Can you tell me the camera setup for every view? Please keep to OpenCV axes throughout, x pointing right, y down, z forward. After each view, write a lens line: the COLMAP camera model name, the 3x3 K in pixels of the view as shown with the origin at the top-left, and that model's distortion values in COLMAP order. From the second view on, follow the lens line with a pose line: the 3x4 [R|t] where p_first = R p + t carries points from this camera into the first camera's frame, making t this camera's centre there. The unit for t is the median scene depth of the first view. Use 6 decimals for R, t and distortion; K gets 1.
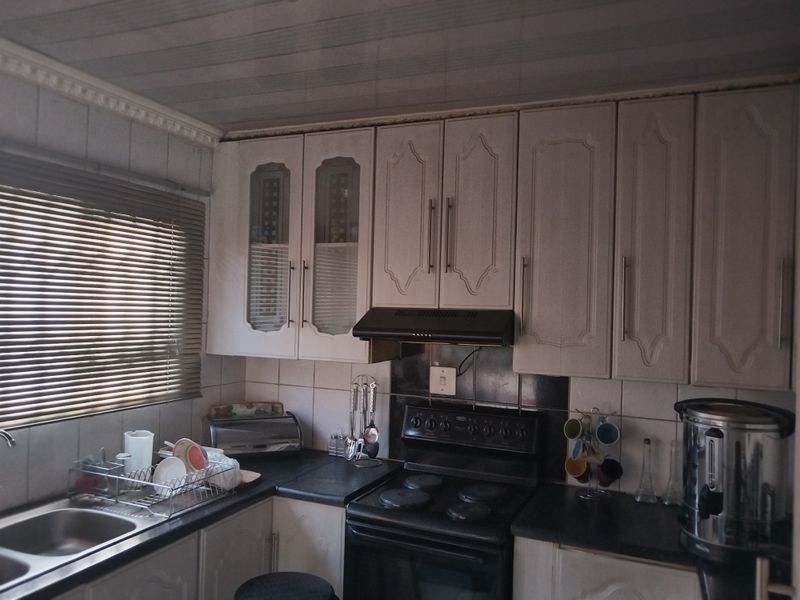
lens RADIAL K [[625.4, 0, 400.0], [0, 625.4, 300.0], [0, 0, 1]] dist [-0.001615, -0.004654]
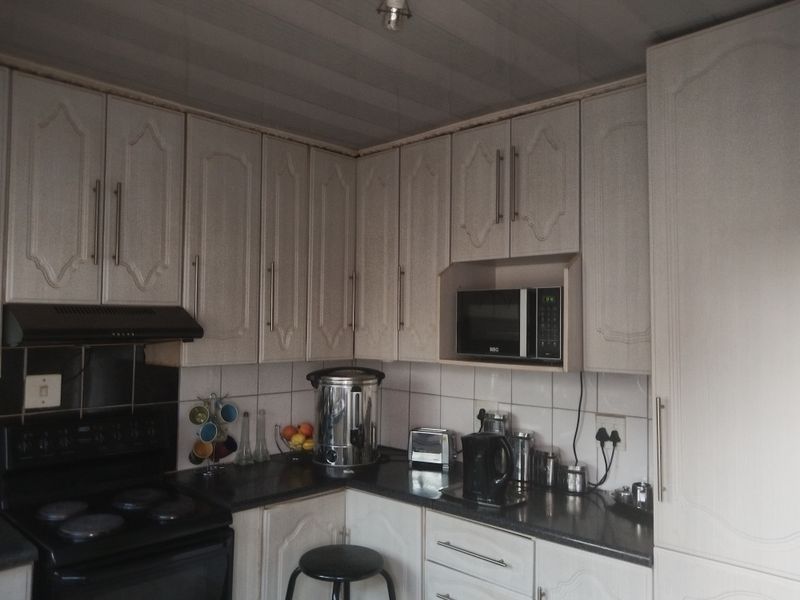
lens RADIAL K [[625.4, 0, 400.0], [0, 625.4, 300.0], [0, 0, 1]] dist [-0.001615, -0.004654]
pose [[0.355926, 0.008491, 0.934476, -0.624583], [-0.010946, 0.999928, -0.004916, 0.006750], [-0.934450, -0.008479, 0.355993, 0.291978]]
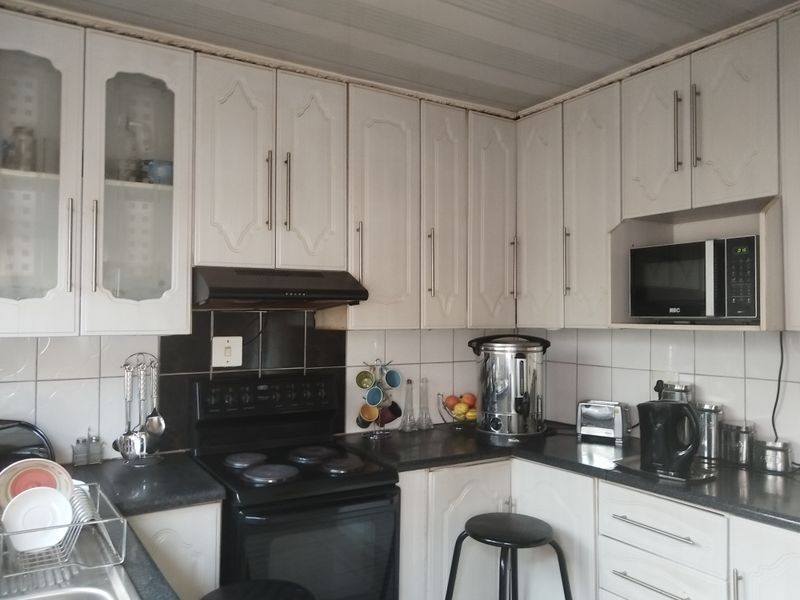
lens RADIAL K [[625.4, 0, 400.0], [0, 625.4, 300.0], [0, 0, 1]] dist [-0.001615, -0.004654]
pose [[0.575645, -0.005521, 0.817681, -0.607419], [0.005121, 0.999982, 0.003147, 0.059936], [-0.817684, 0.002376, 0.575663, 0.309833]]
